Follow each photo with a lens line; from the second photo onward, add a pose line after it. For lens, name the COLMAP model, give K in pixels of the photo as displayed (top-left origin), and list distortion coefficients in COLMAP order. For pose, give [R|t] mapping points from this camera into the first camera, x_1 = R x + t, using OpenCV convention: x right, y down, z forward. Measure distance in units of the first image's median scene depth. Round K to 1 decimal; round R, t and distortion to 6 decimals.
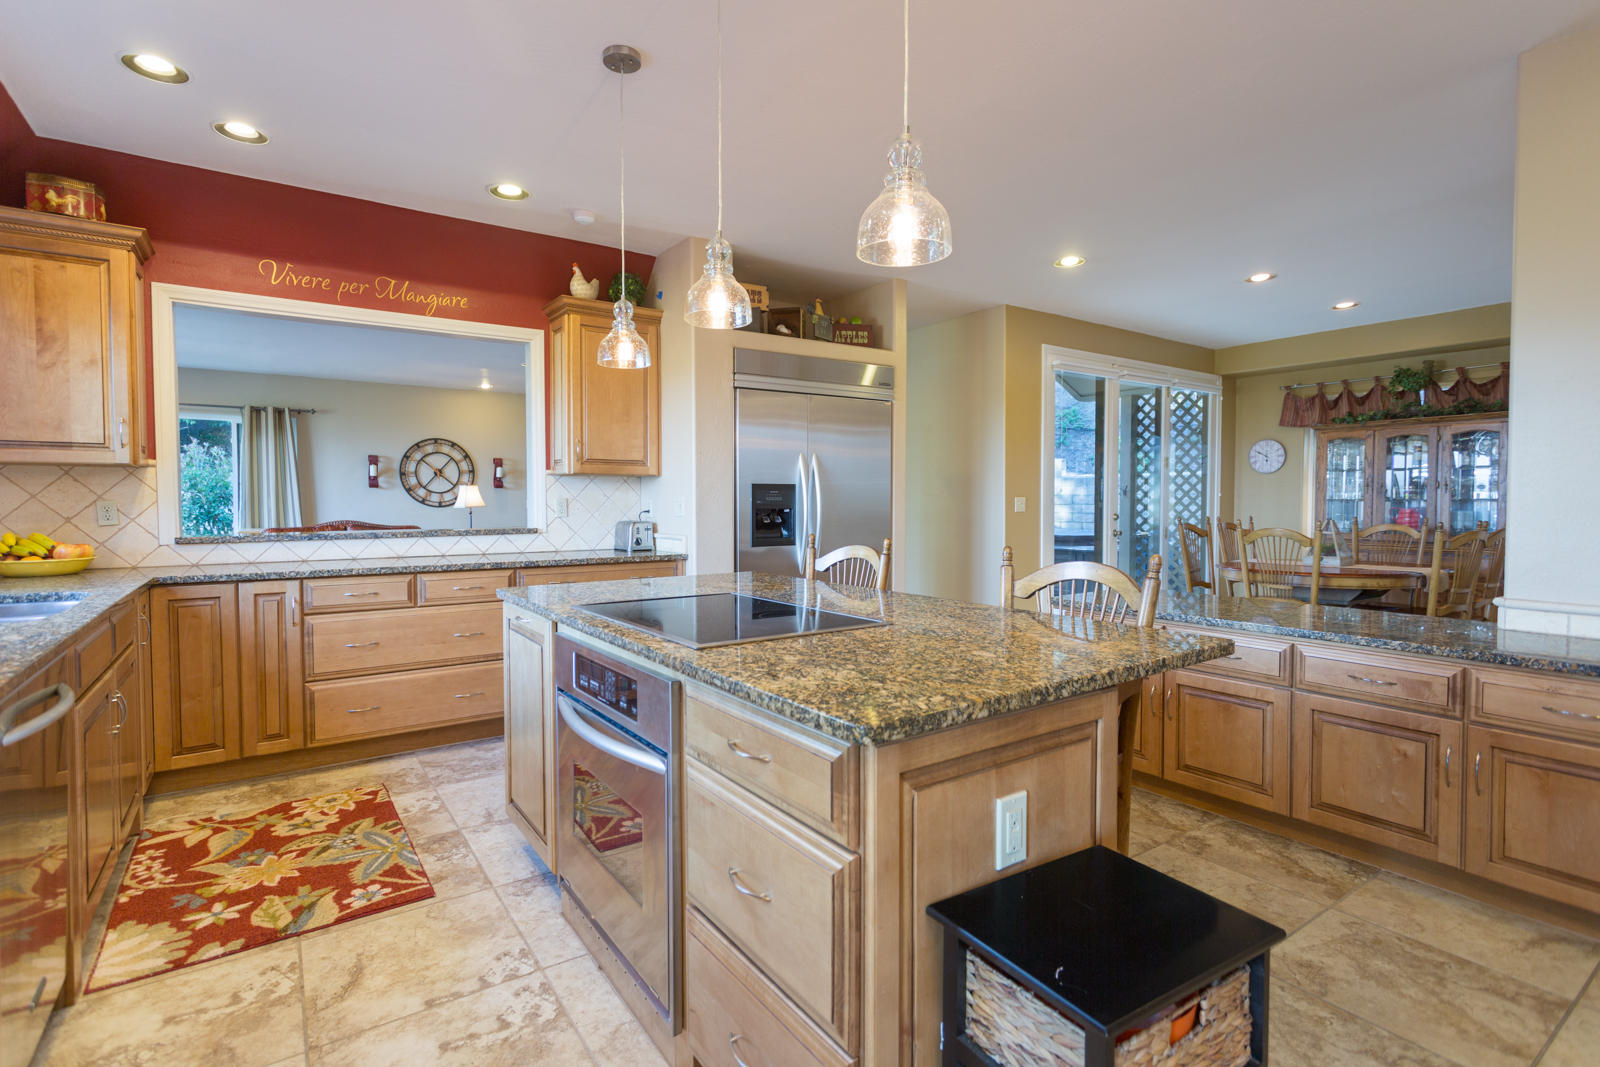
lens RADIAL K [[775.0, 0, 804.5], [0, 775.0, 524.0], [0, 0, 1]] dist [-0.002034, -0.000014]
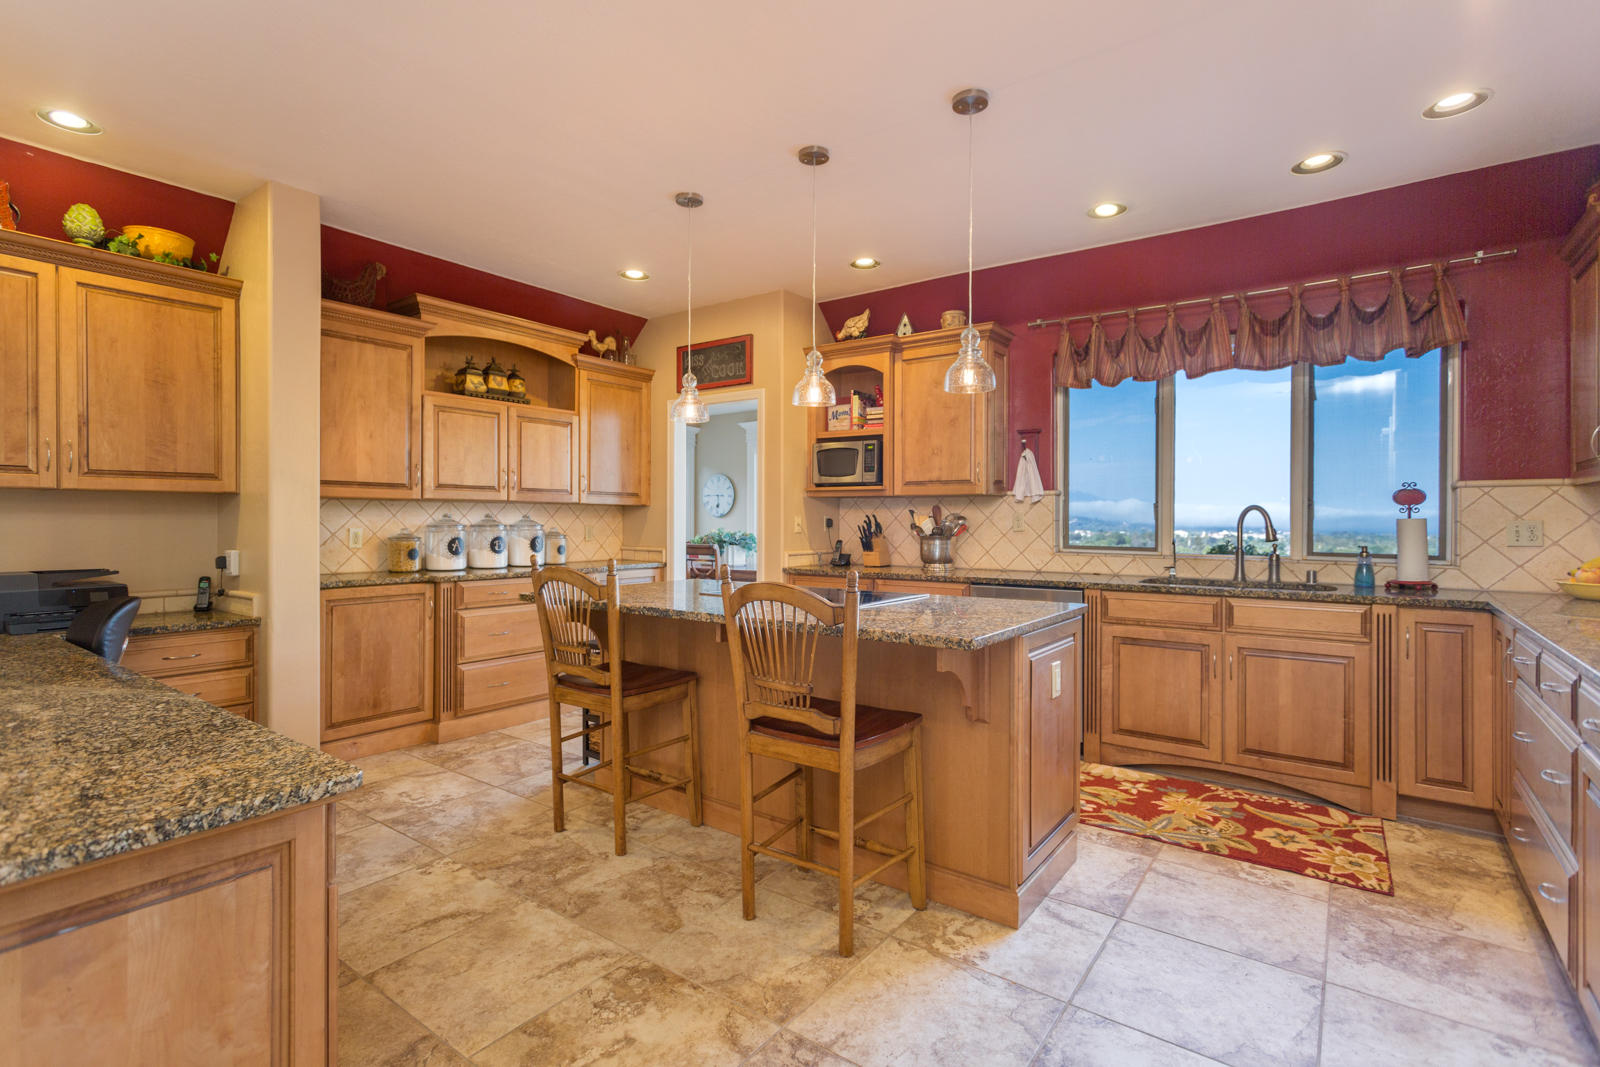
lens RADIAL K [[775.0, 0, 807.0], [0, 775.0, 523.5], [0, 0, 1]] dist [-0.002034, -0.000014]
pose [[-0.945969, 0.003083, -0.324244, 0.306319], [-0.010257, 0.999170, 0.039426, -0.068039], [0.324096, 0.040622, -0.945152, 1.868757]]
